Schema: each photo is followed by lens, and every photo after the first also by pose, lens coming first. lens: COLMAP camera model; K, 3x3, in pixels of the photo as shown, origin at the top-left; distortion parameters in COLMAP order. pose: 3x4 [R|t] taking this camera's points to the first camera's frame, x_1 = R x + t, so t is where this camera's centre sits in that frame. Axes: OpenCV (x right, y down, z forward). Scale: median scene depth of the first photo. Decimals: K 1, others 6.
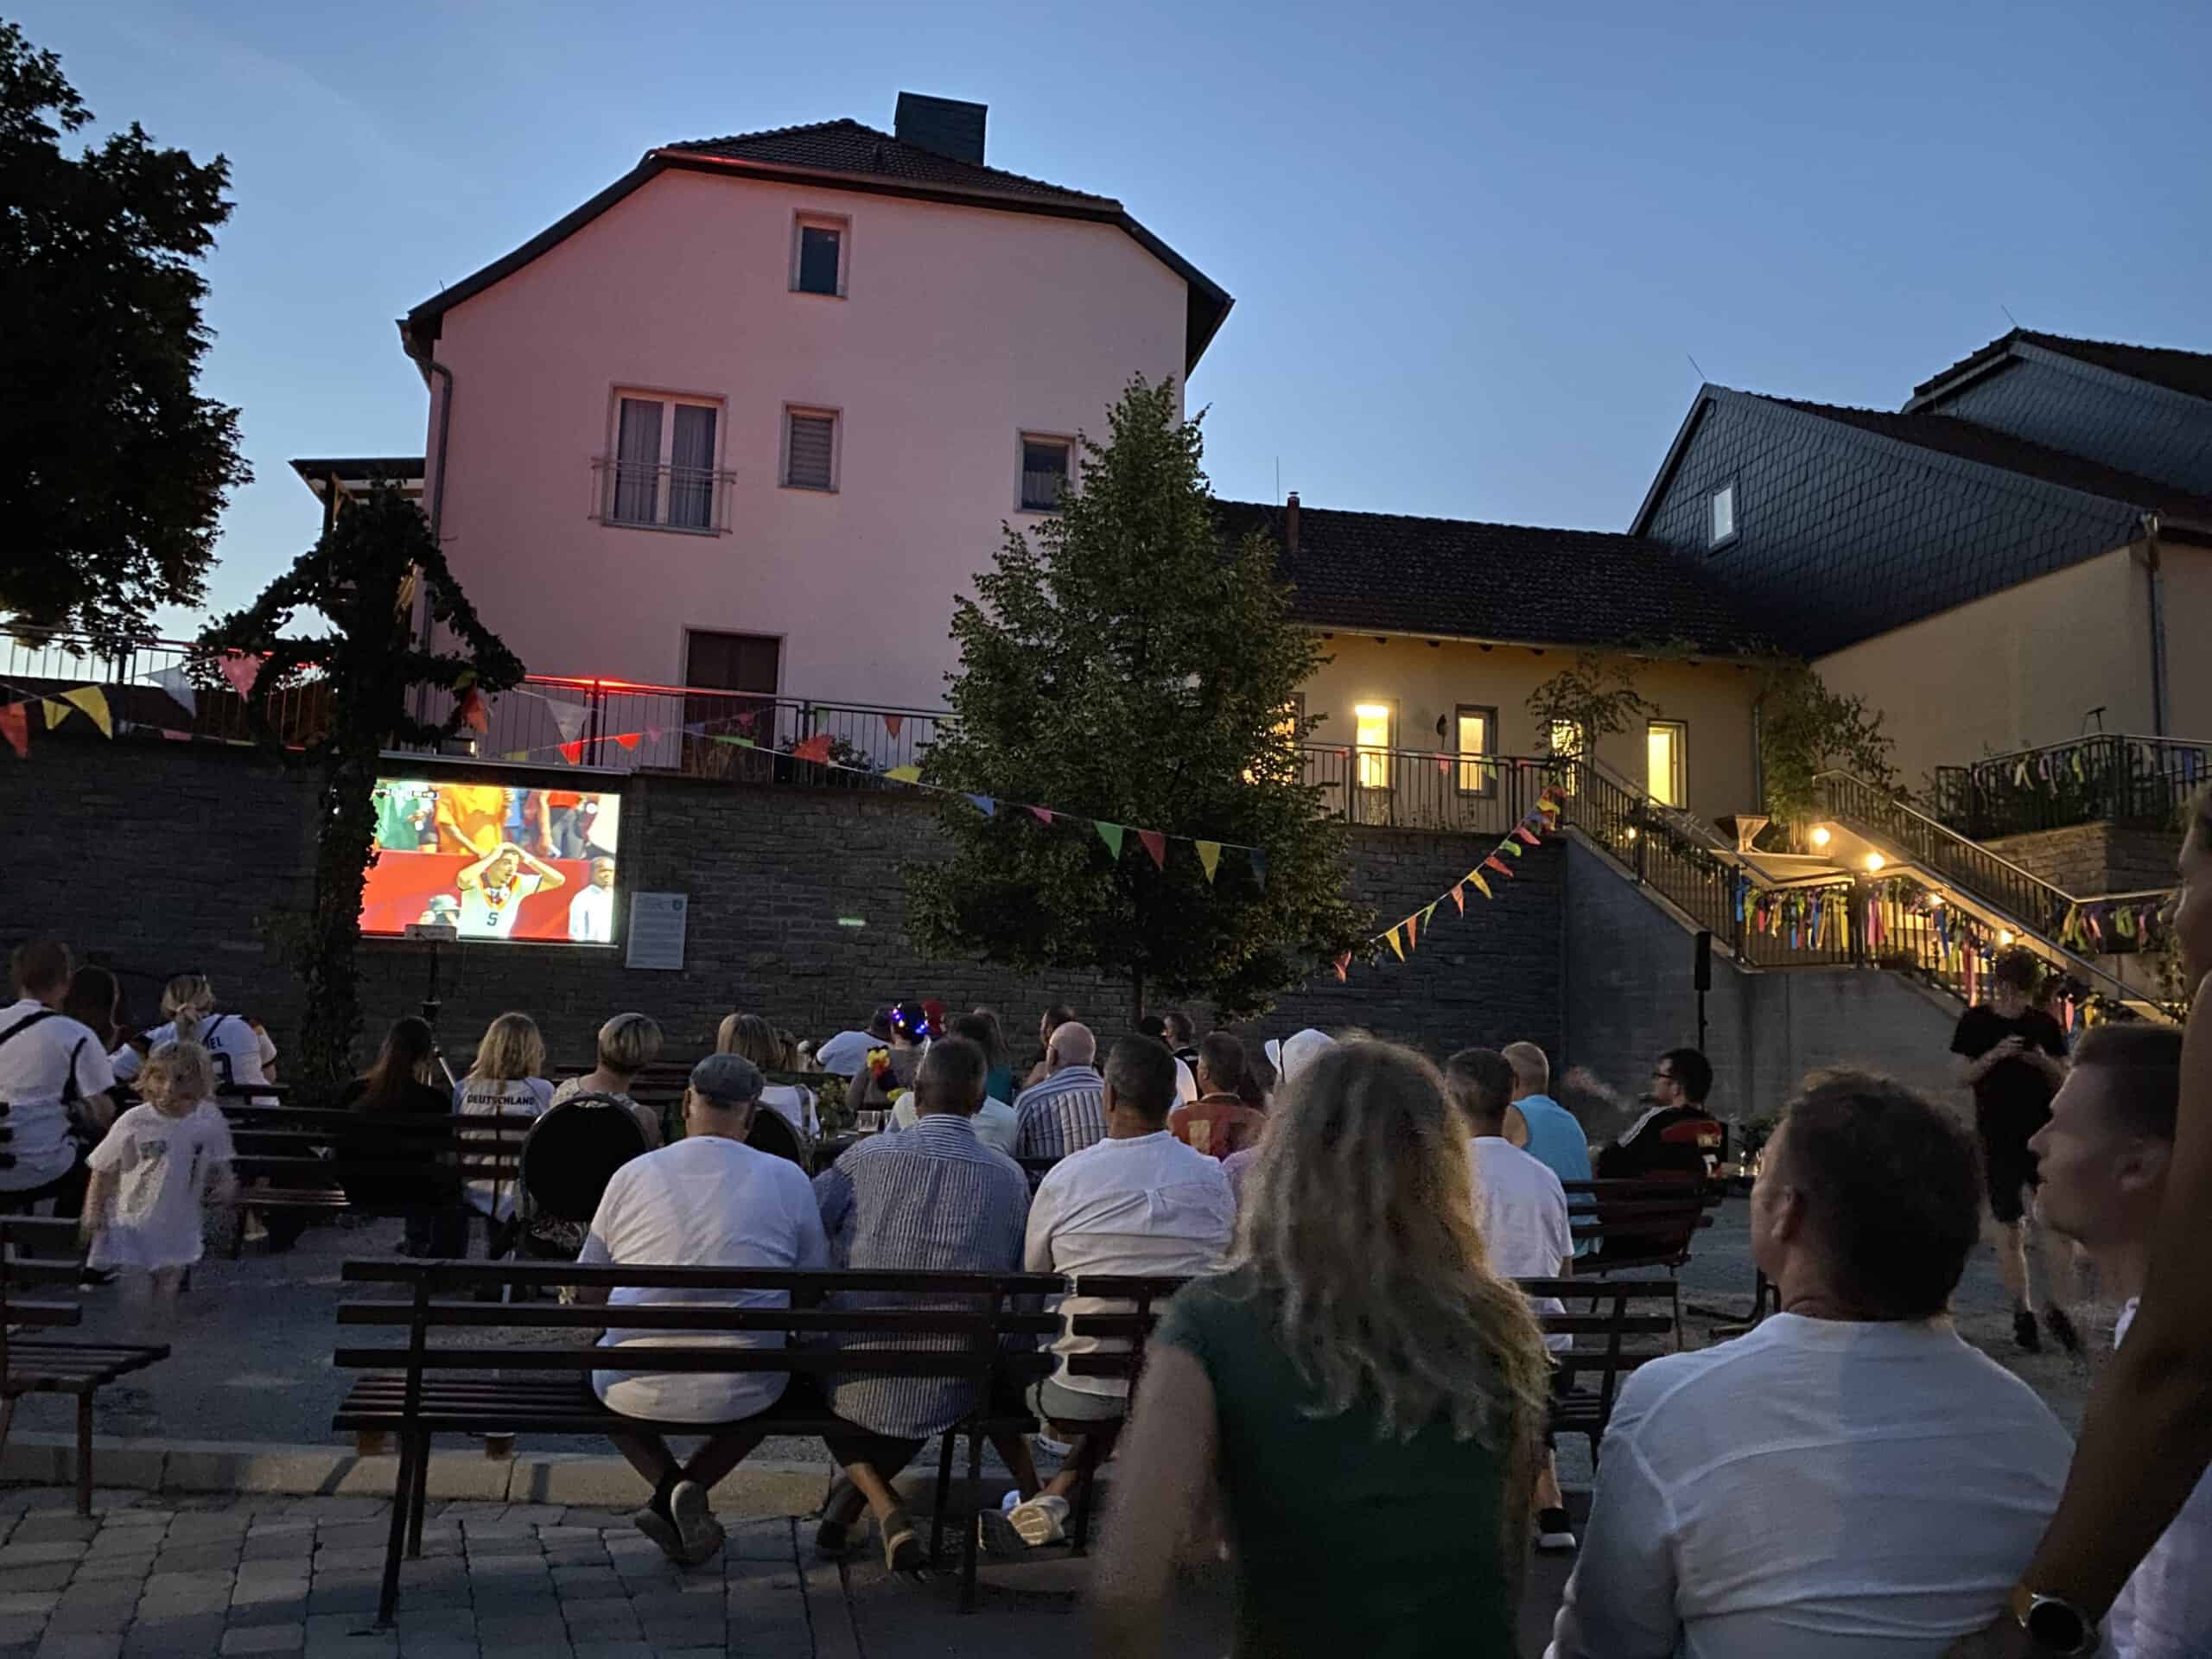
lens RADIAL K [[1662.7, 0, 1107.7], [0, 1662.7, 832.3], [0, 0, 1]] dist [-0.000823, -0.006188]
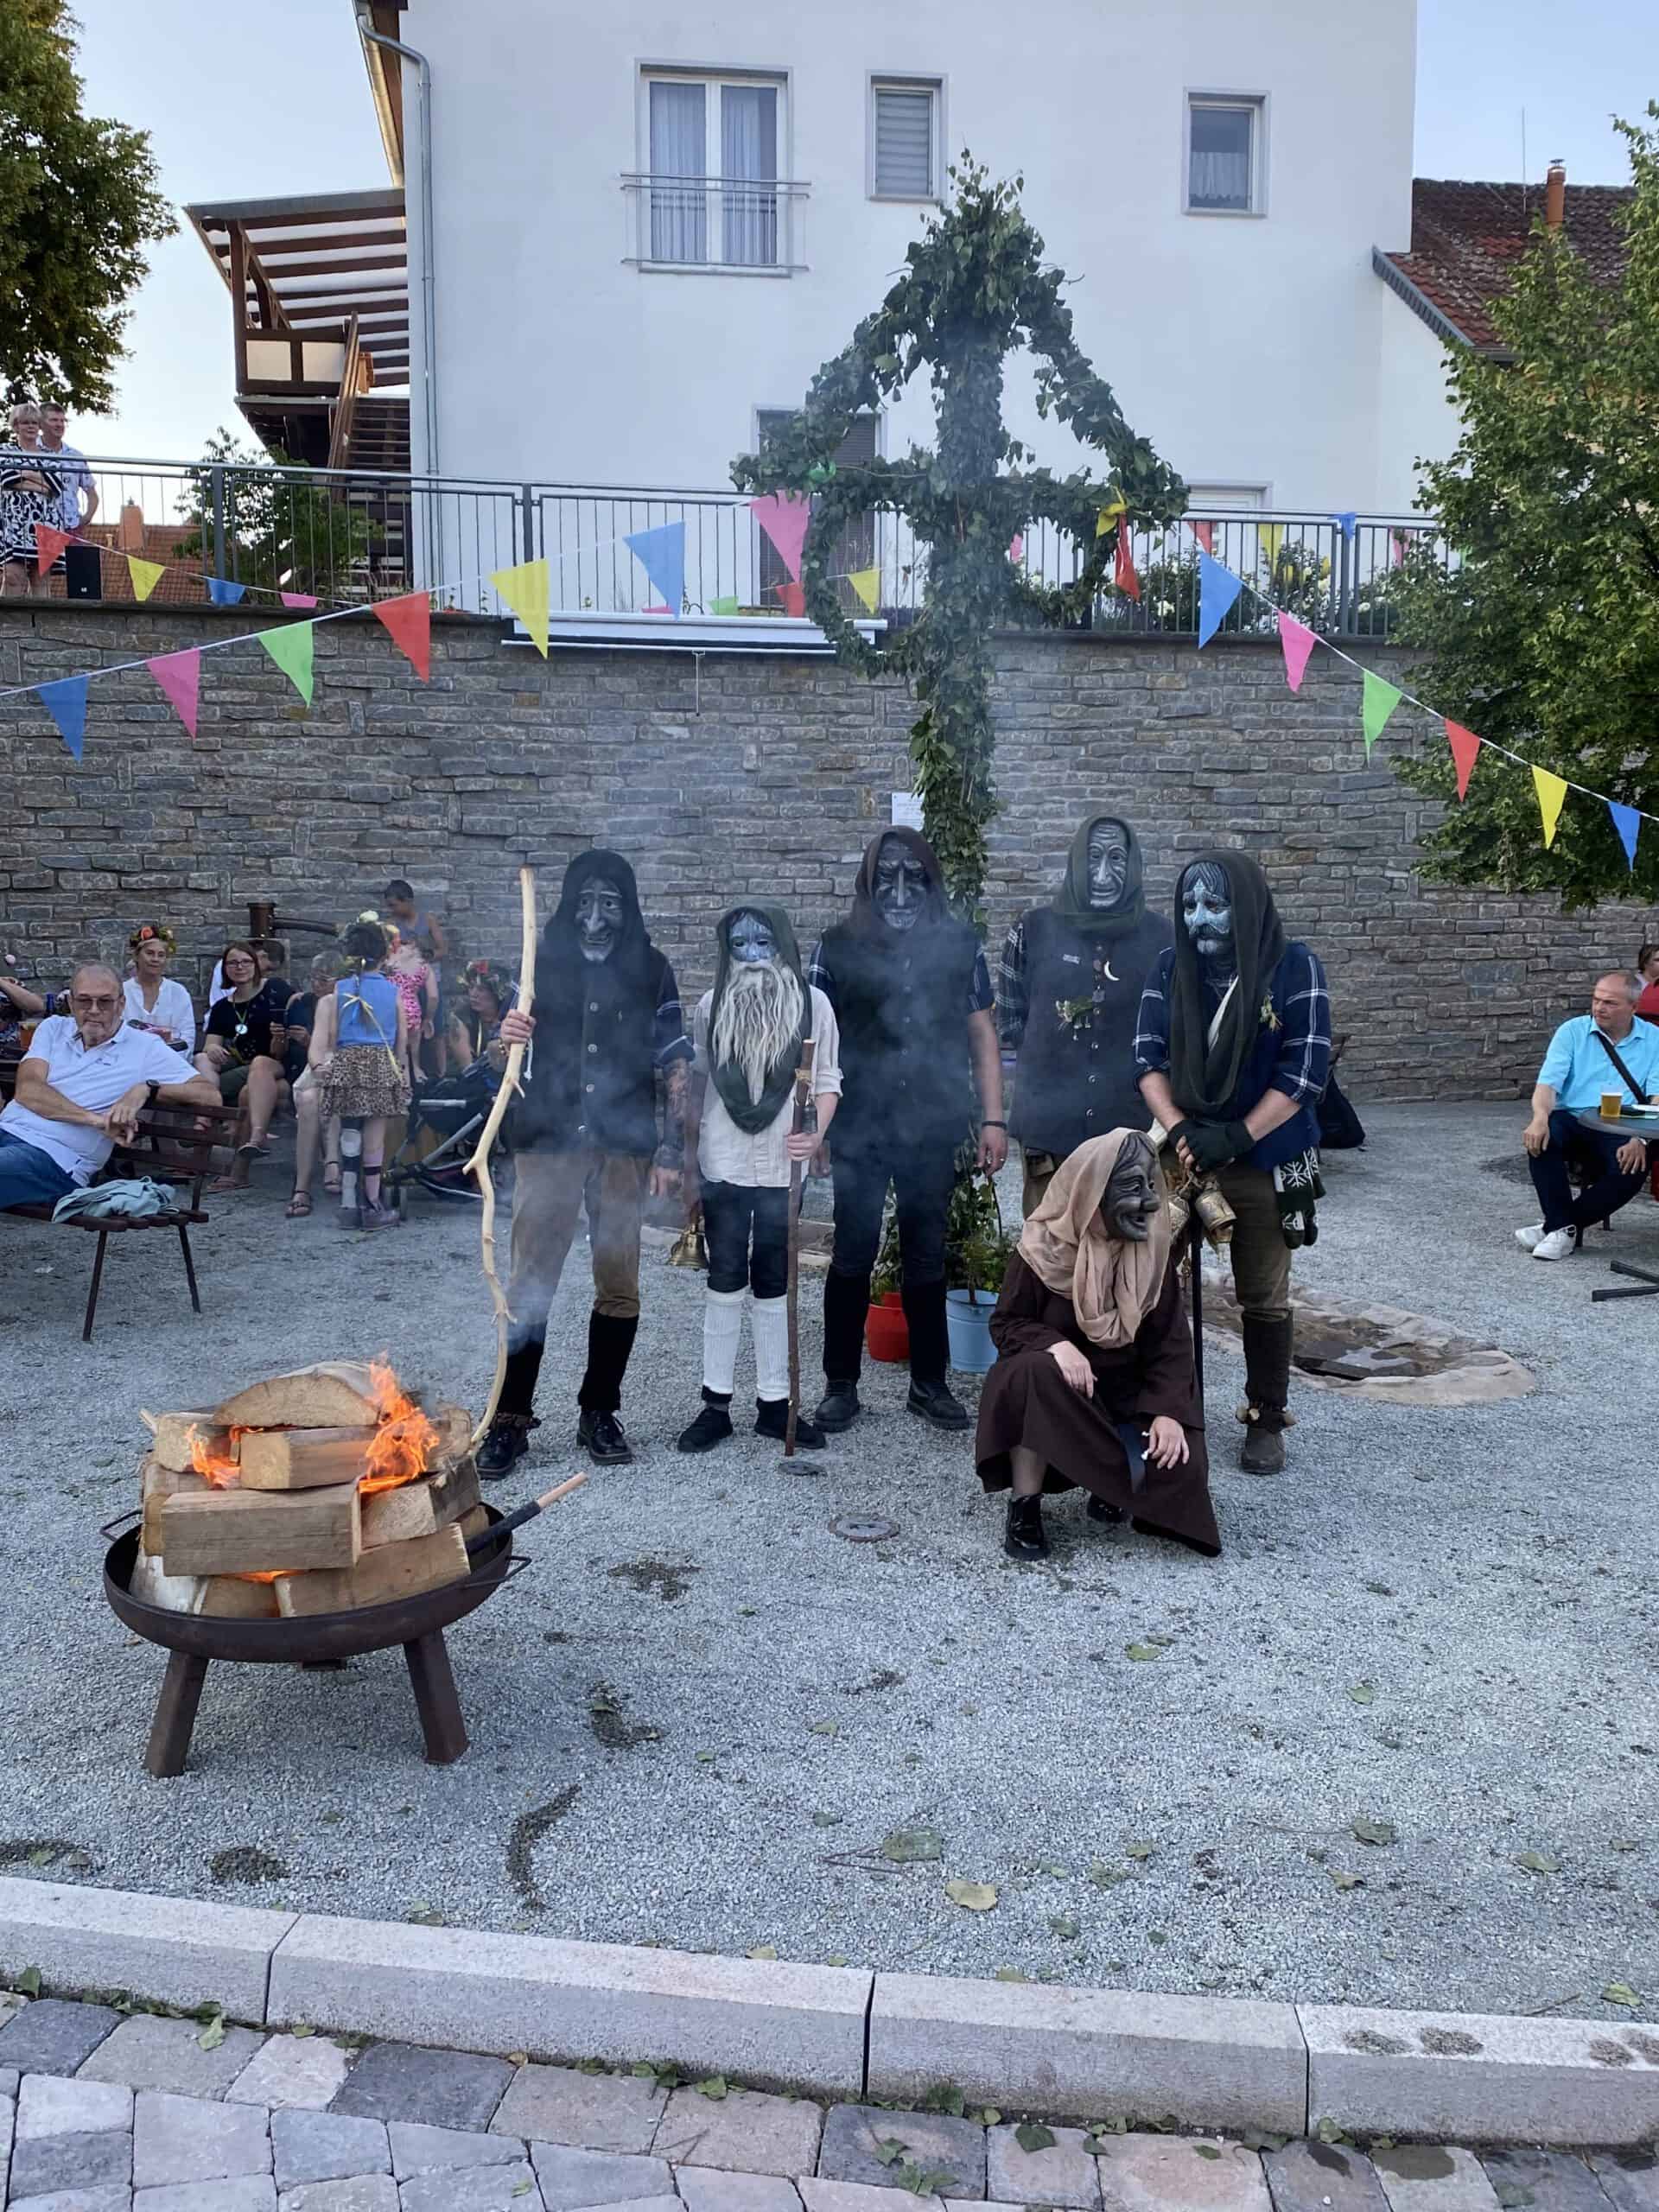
lens RADIAL K [[1963.9, 0, 828.3], [0, 1963.9, 1104.6], [0, 0, 1]] dist [0.021872, -0.005351]
pose [[0.994513, -0.017095, -0.103211, -0.134869], [0.039822, 0.974151, 0.222360, -0.014362], [0.096741, -0.225250, 0.969486, 0.069413]]
